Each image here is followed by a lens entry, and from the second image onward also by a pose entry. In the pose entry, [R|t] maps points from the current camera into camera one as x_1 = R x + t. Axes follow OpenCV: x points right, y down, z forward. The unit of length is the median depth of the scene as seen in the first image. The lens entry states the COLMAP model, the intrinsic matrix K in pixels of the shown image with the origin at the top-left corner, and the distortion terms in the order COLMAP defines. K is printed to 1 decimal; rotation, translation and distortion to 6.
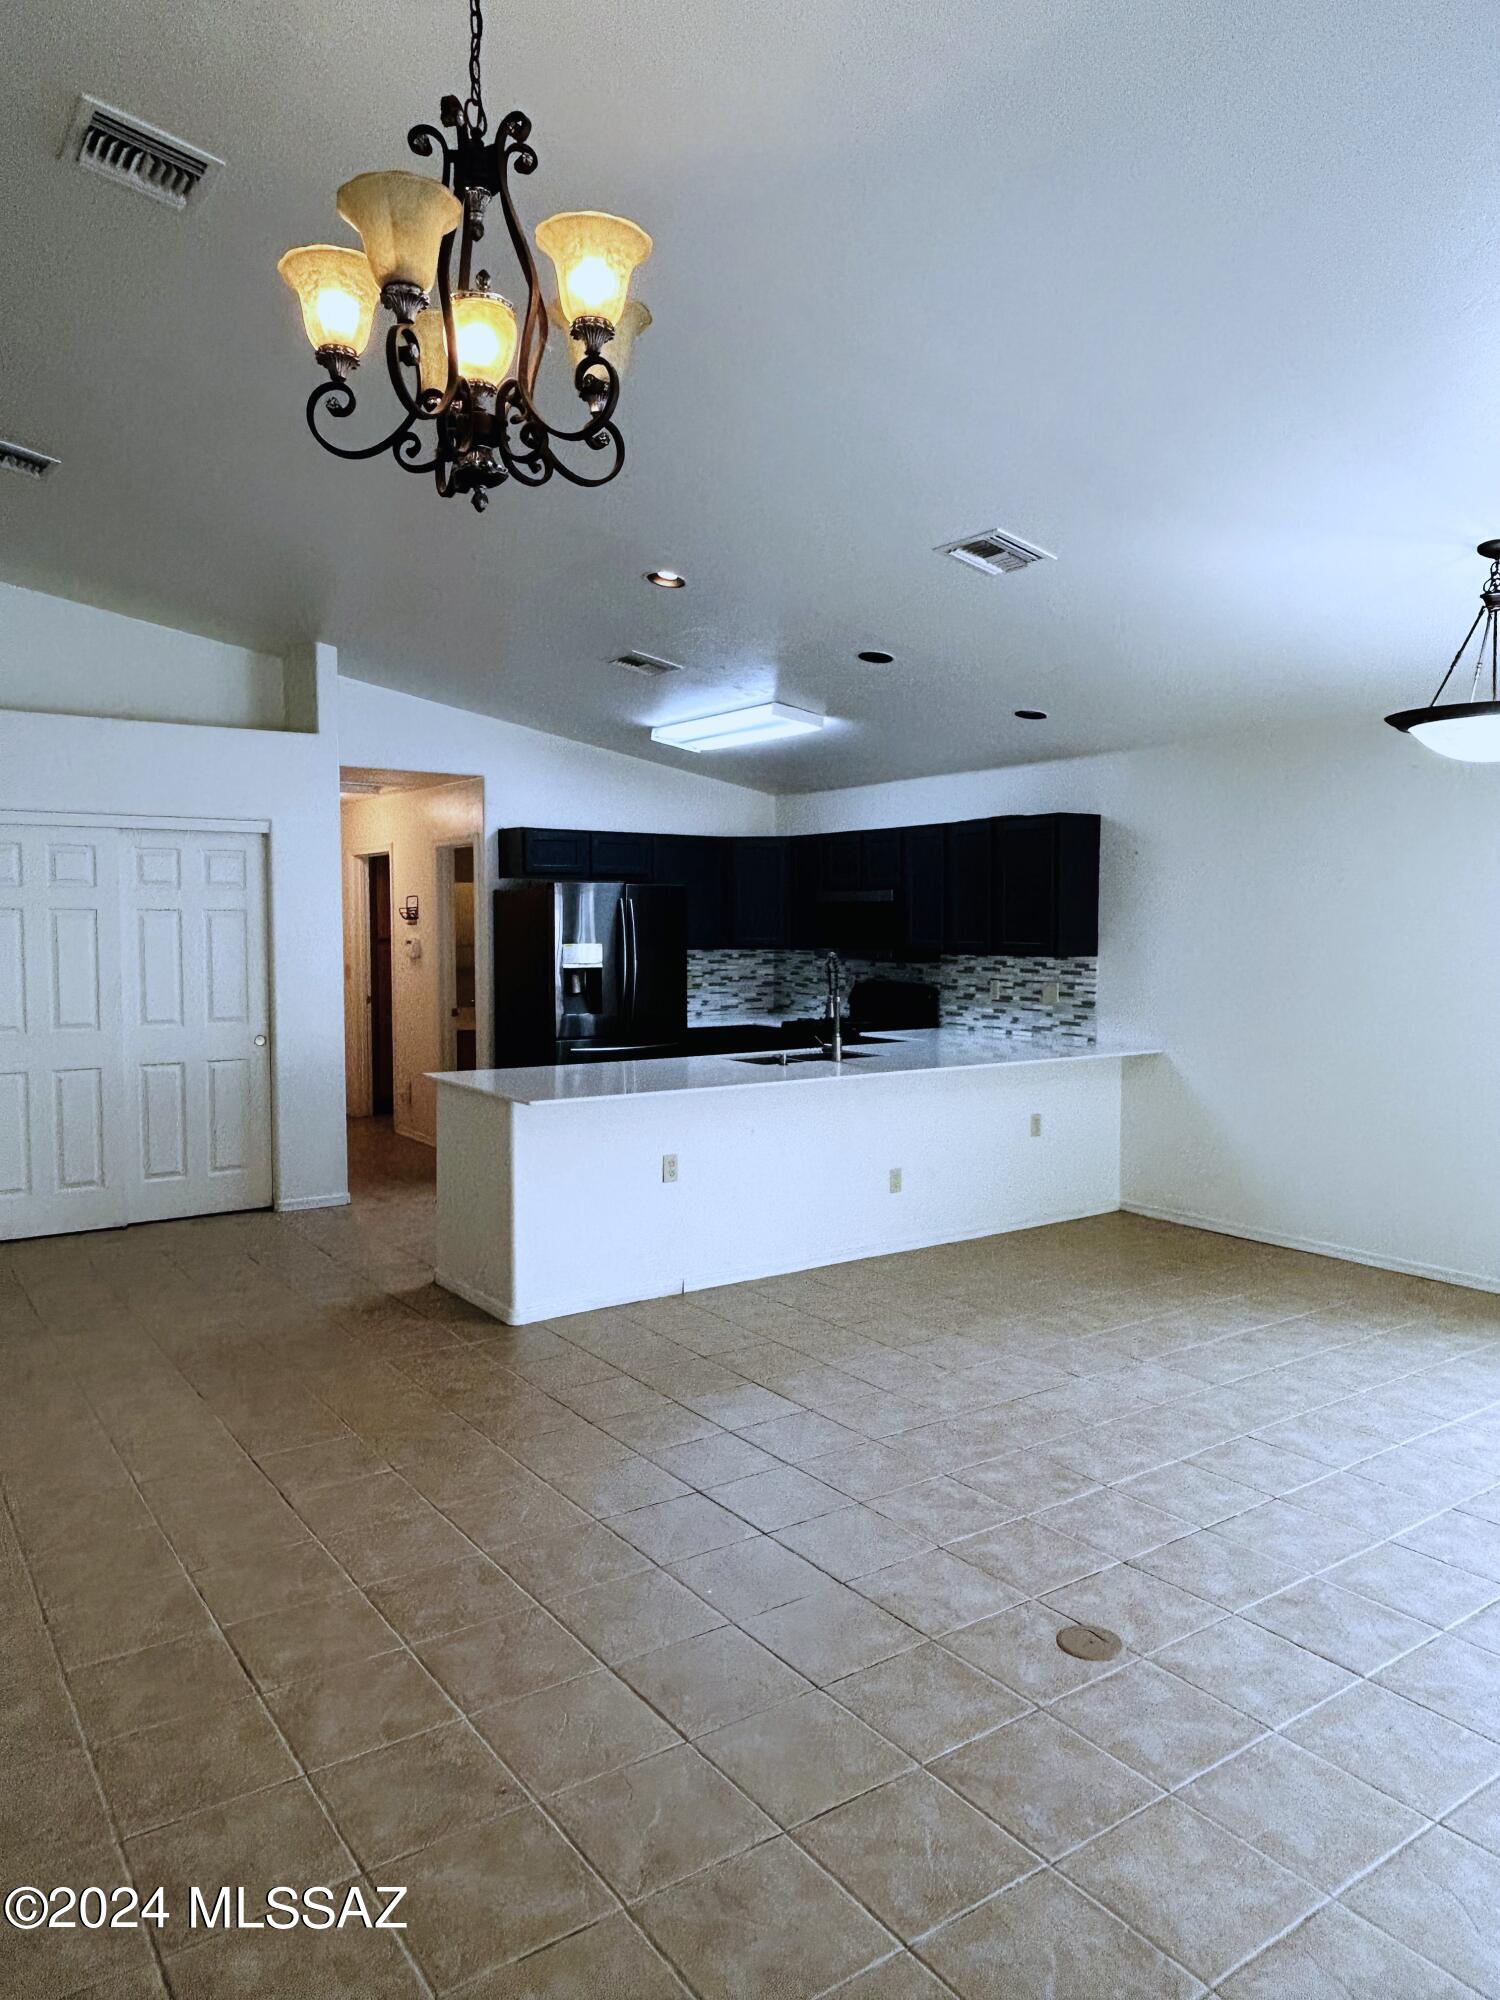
lens RADIAL K [[1355.7, 0, 732.3], [0, 1355.7, 999.9], [0, 0, 1]] dist [0.005198, 0.000479]
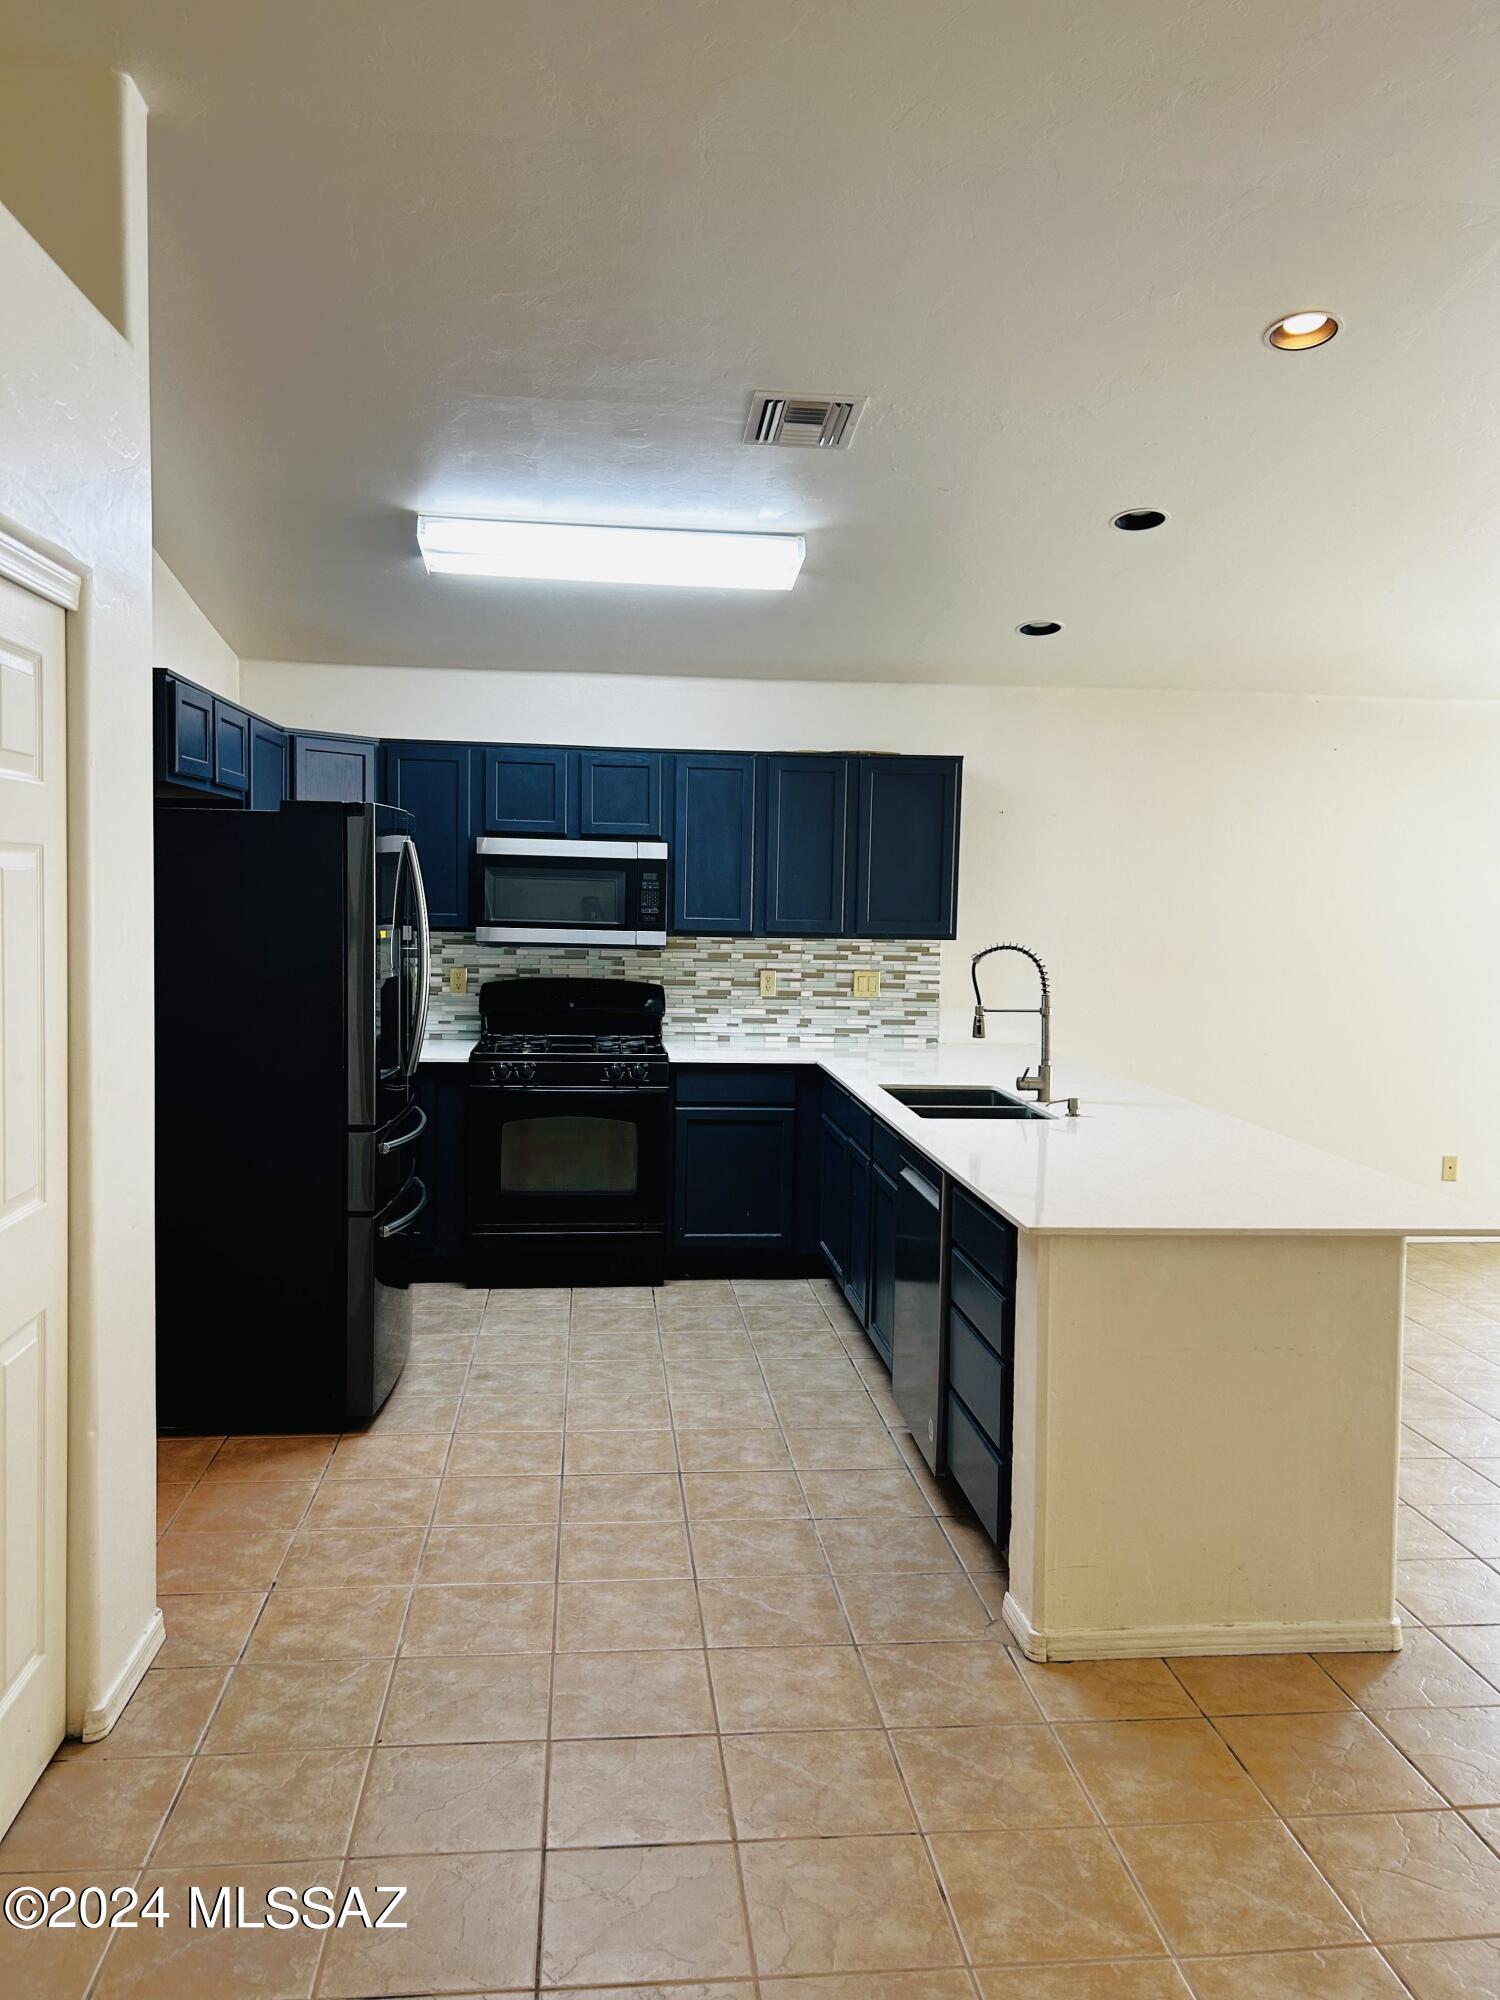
lens RADIAL K [[1499.2, 0, 752.4], [0, 1499.2, 990.6], [0, 0, 1]] dist [0.049907, -0.058269]
pose [[0.476204, -0.048945, 0.877971, -0.555006], [0.031798, 0.998755, 0.038431, -0.037034], [-0.878759, 0.009617, 0.477168, 0.642346]]
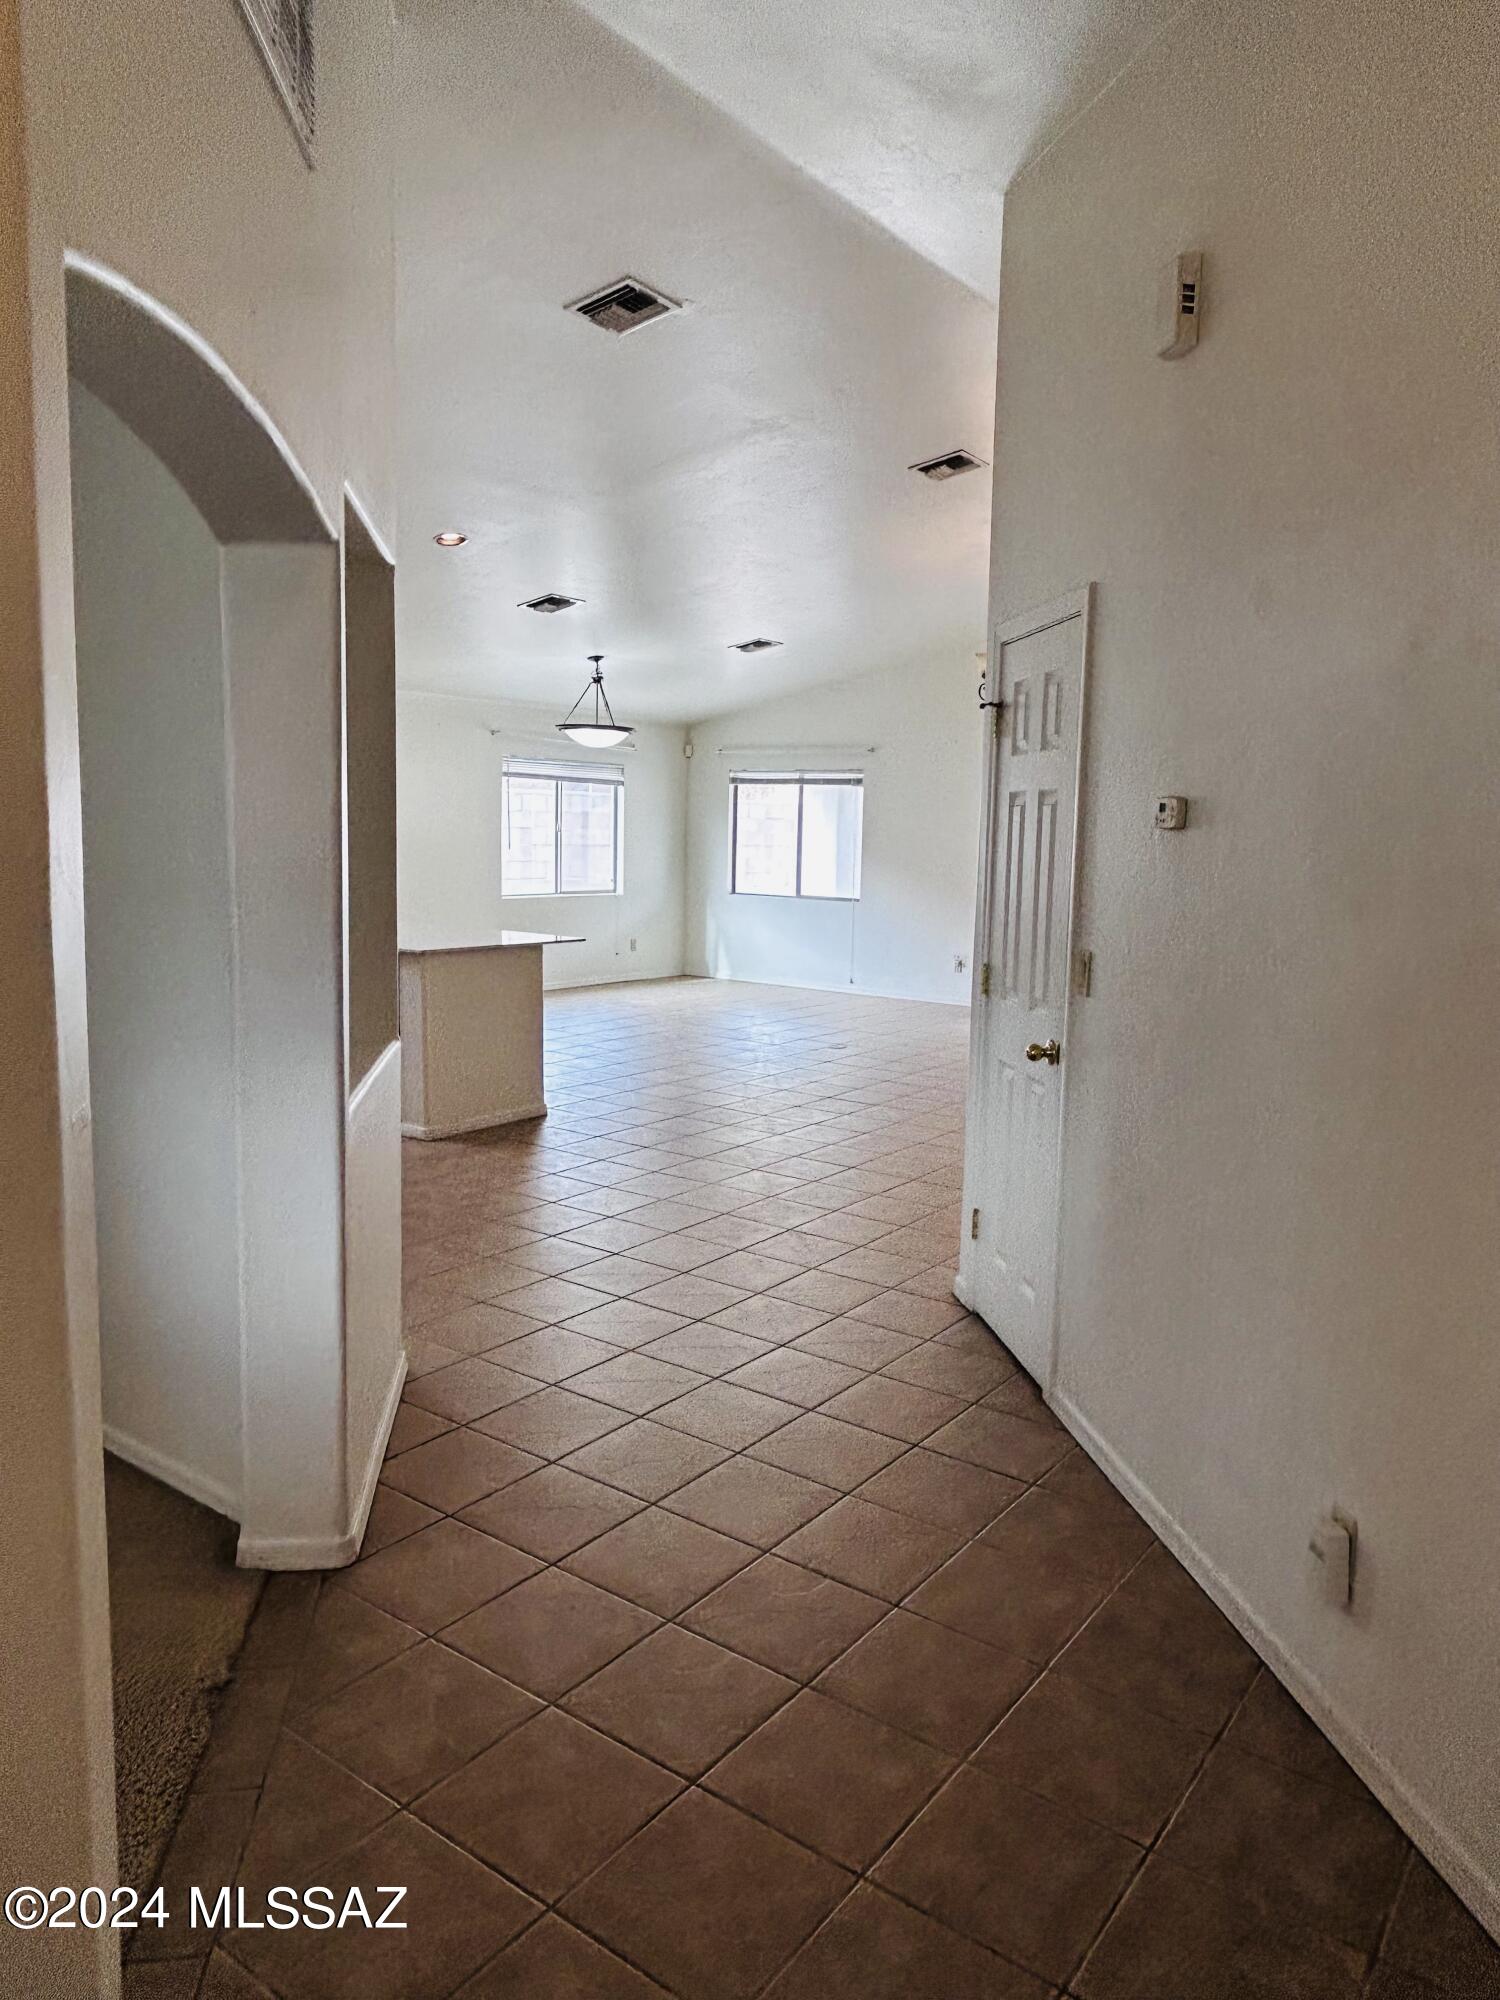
lens RADIAL K [[1341.7, 0, 756.2], [0, 1341.7, 991.0], [0, 0, 1]] dist [0.024550, -0.003663]
pose [[-0.333341, -0.123069, 0.934740, -1.008554], [0.032014, 0.989394, 0.141682, -0.042347], [-0.942263, 0.077153, -0.325865, 0.845831]]
